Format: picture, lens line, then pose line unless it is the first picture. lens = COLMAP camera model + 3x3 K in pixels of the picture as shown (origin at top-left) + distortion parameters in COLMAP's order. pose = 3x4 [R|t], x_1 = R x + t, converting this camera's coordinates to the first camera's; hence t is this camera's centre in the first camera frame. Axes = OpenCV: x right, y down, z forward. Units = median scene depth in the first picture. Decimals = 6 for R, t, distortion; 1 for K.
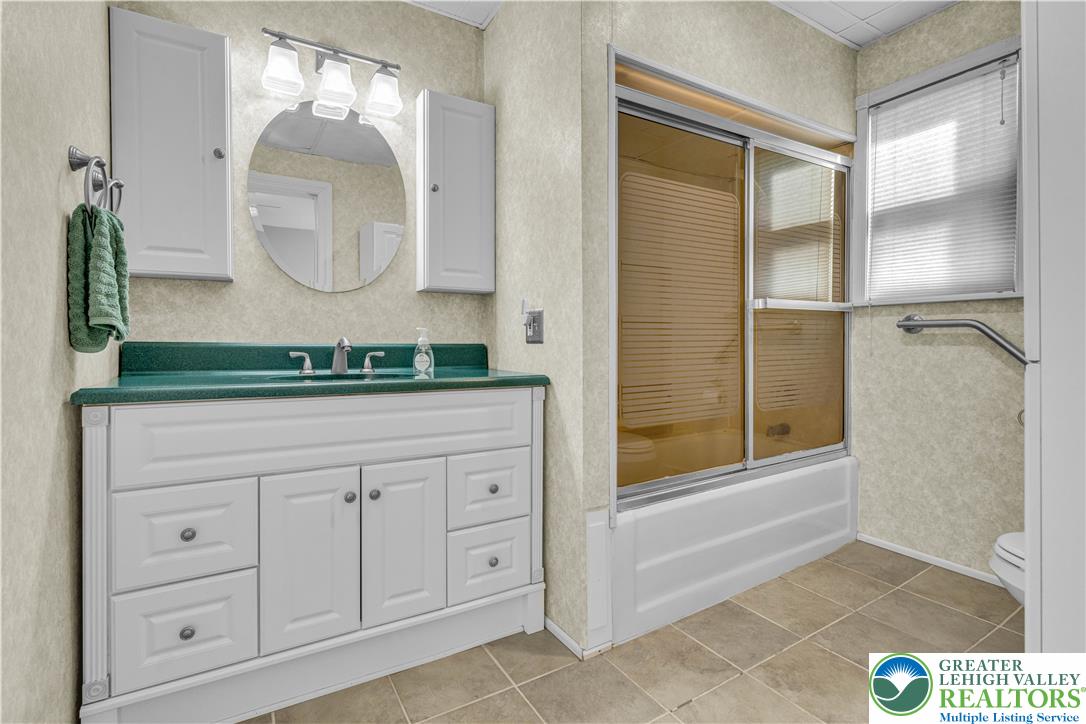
lens RADIAL K [[503.0, 0, 546.8], [0, 503.0, 343.6], [0, 0, 1]] dist [-0.009031, 0.002031]
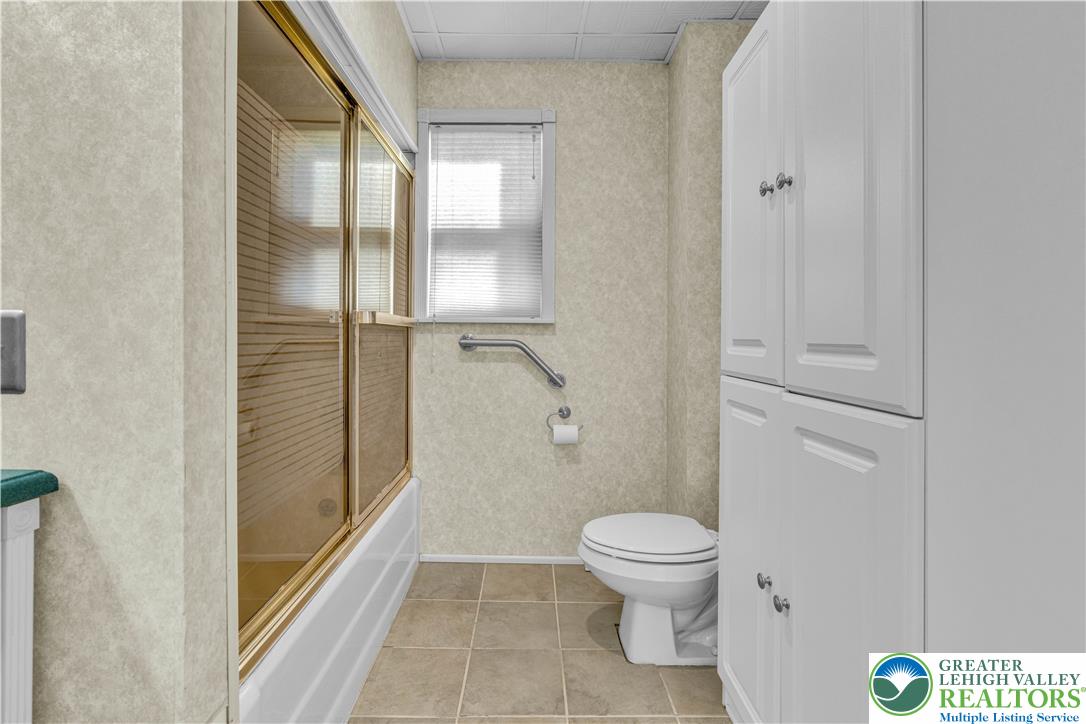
lens RADIAL K [[503.0, 0, 523.1], [0, 503.0, 342.3], [0, 0, 1]] dist [-0.009031, 0.002031]
pose [[0.522901, 0.005906, 0.852373, -0.123669], [-0.005149, 0.999980, -0.003770, -0.037036], [-0.852378, -0.002418, 0.522921, 0.360005]]
